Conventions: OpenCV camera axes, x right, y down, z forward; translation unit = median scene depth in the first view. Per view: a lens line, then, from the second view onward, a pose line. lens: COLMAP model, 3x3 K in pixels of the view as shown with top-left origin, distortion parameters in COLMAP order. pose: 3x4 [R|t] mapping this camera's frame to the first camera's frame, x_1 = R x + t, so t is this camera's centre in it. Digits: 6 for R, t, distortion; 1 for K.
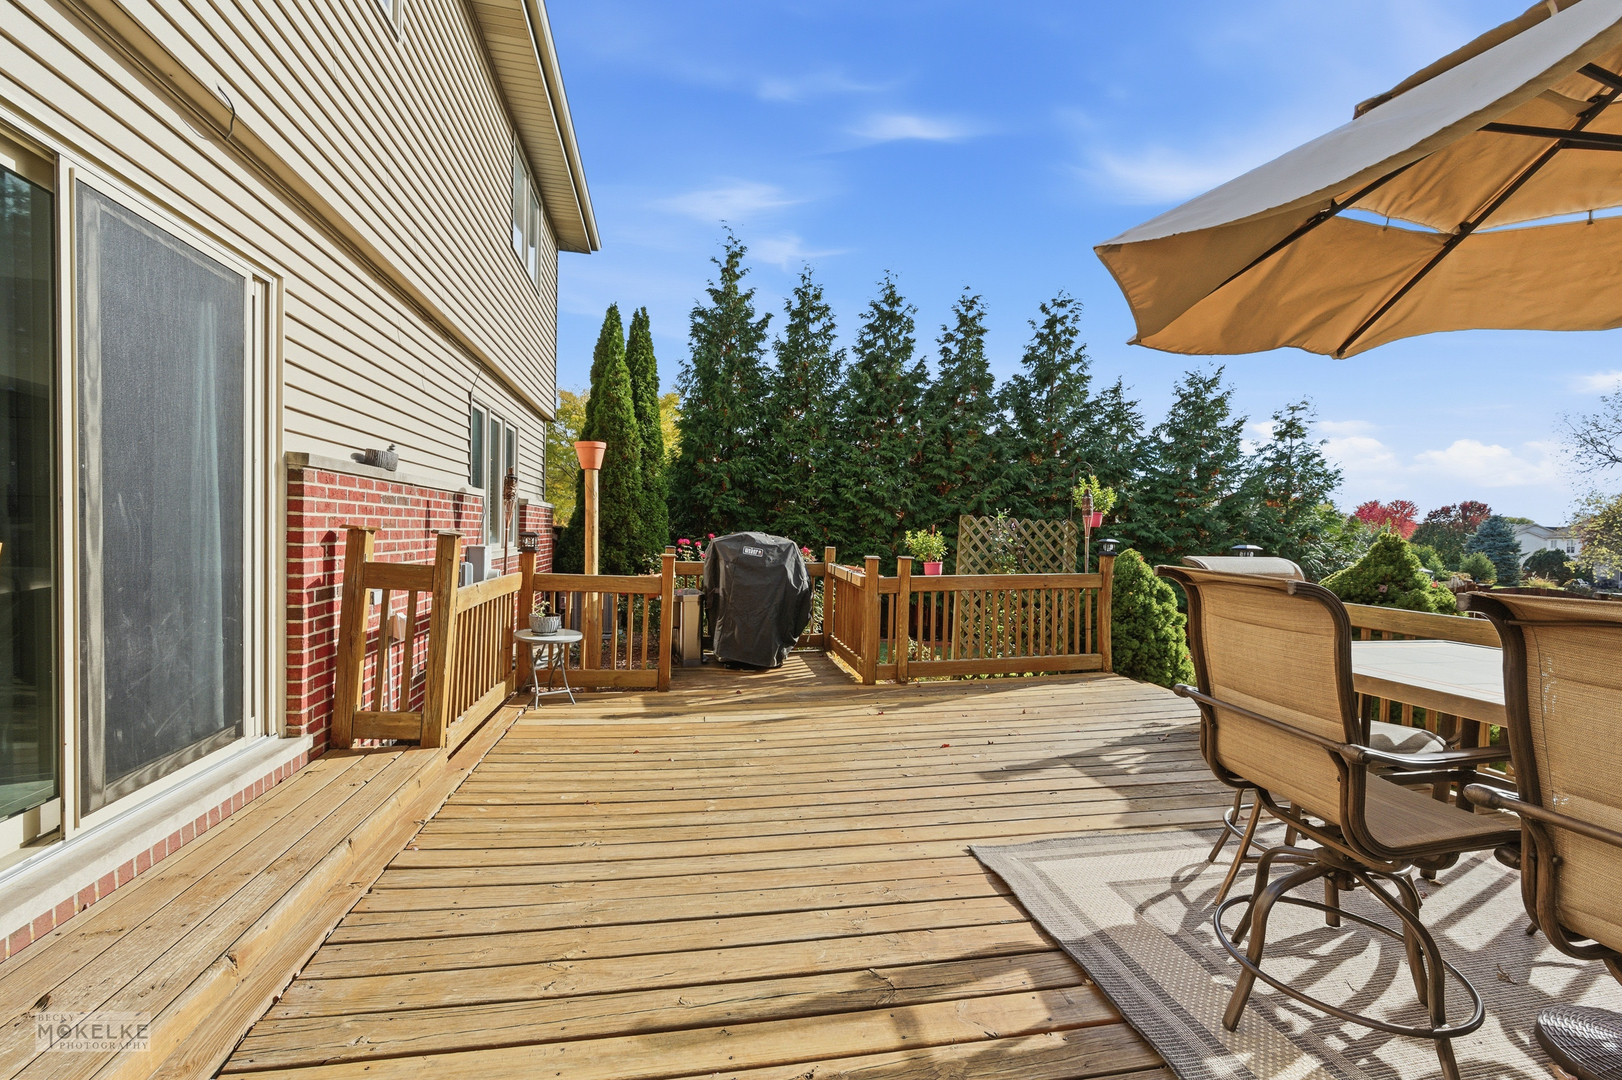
lens RADIAL K [[619.3, 0, 811.0], [0, 619.3, 540.0], [0, 0, 1]] dist [-0.001541, 0.000173]
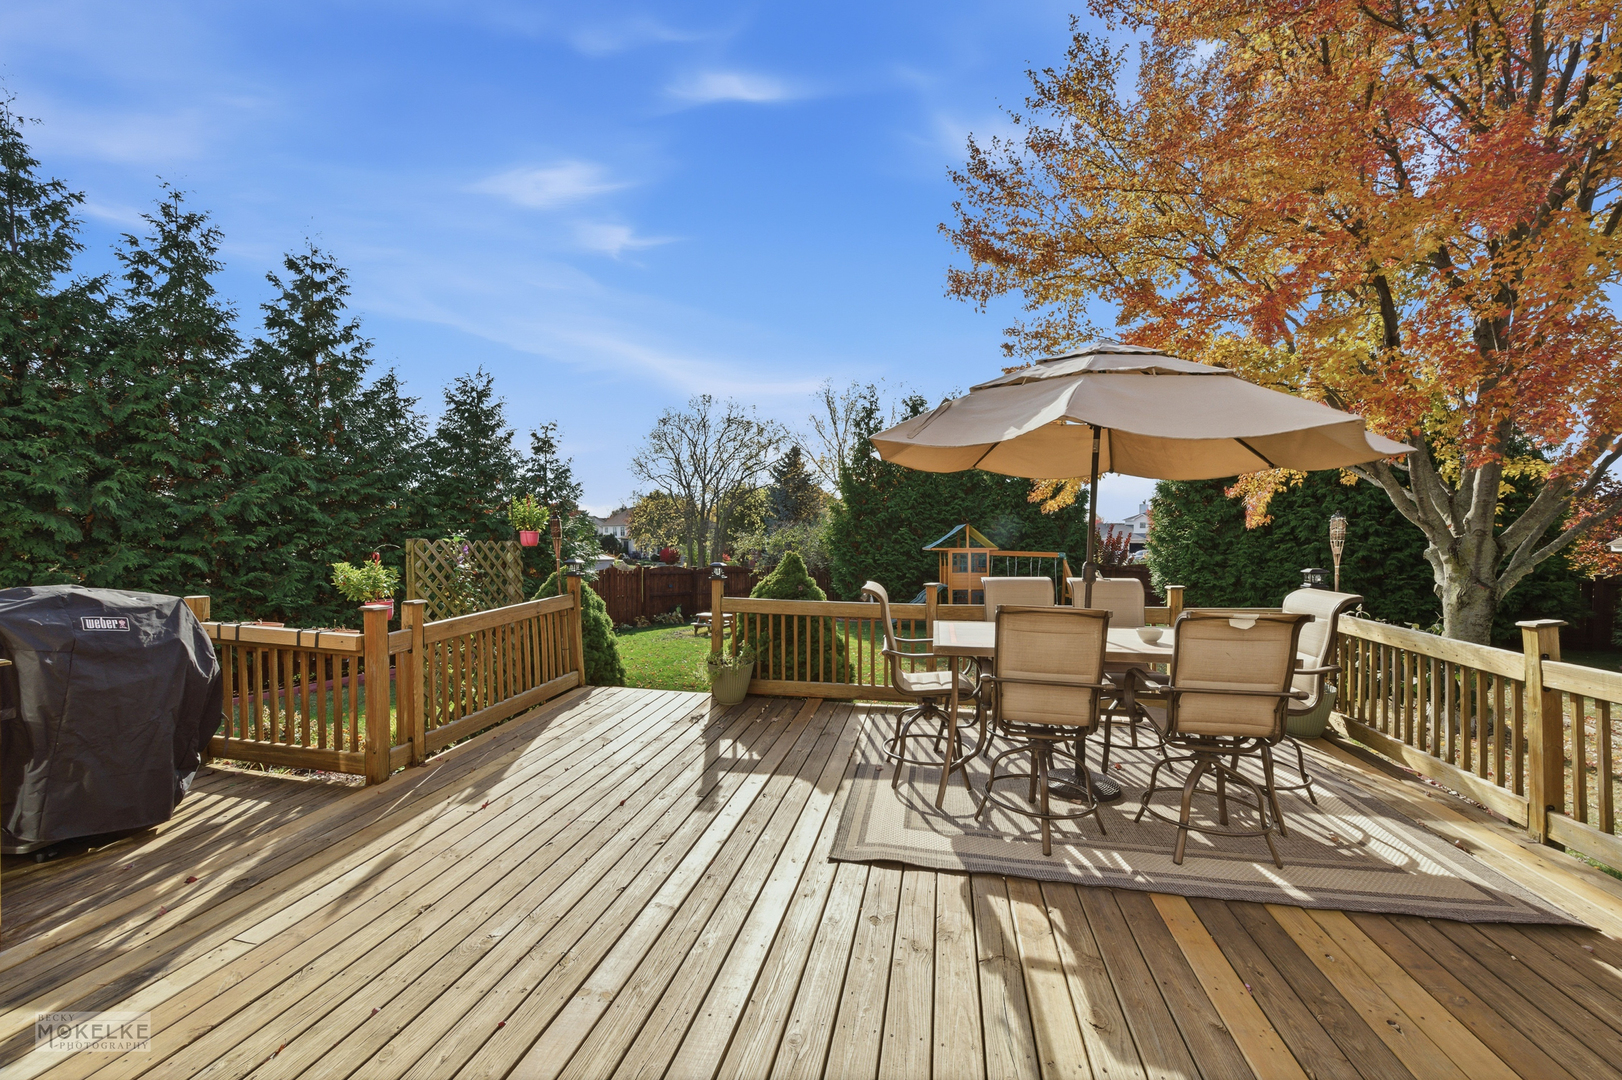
lens RADIAL K [[619.3, 0, 811.0], [0, 619.3, 540.0], [0, 0, 1]] dist [-0.001541, 0.000173]
pose [[0.432167, -0.029713, 0.901304, -0.263599], [0.027719, 0.999422, 0.019656, -0.040103], [-0.901367, 0.016488, 0.432741, 0.177486]]
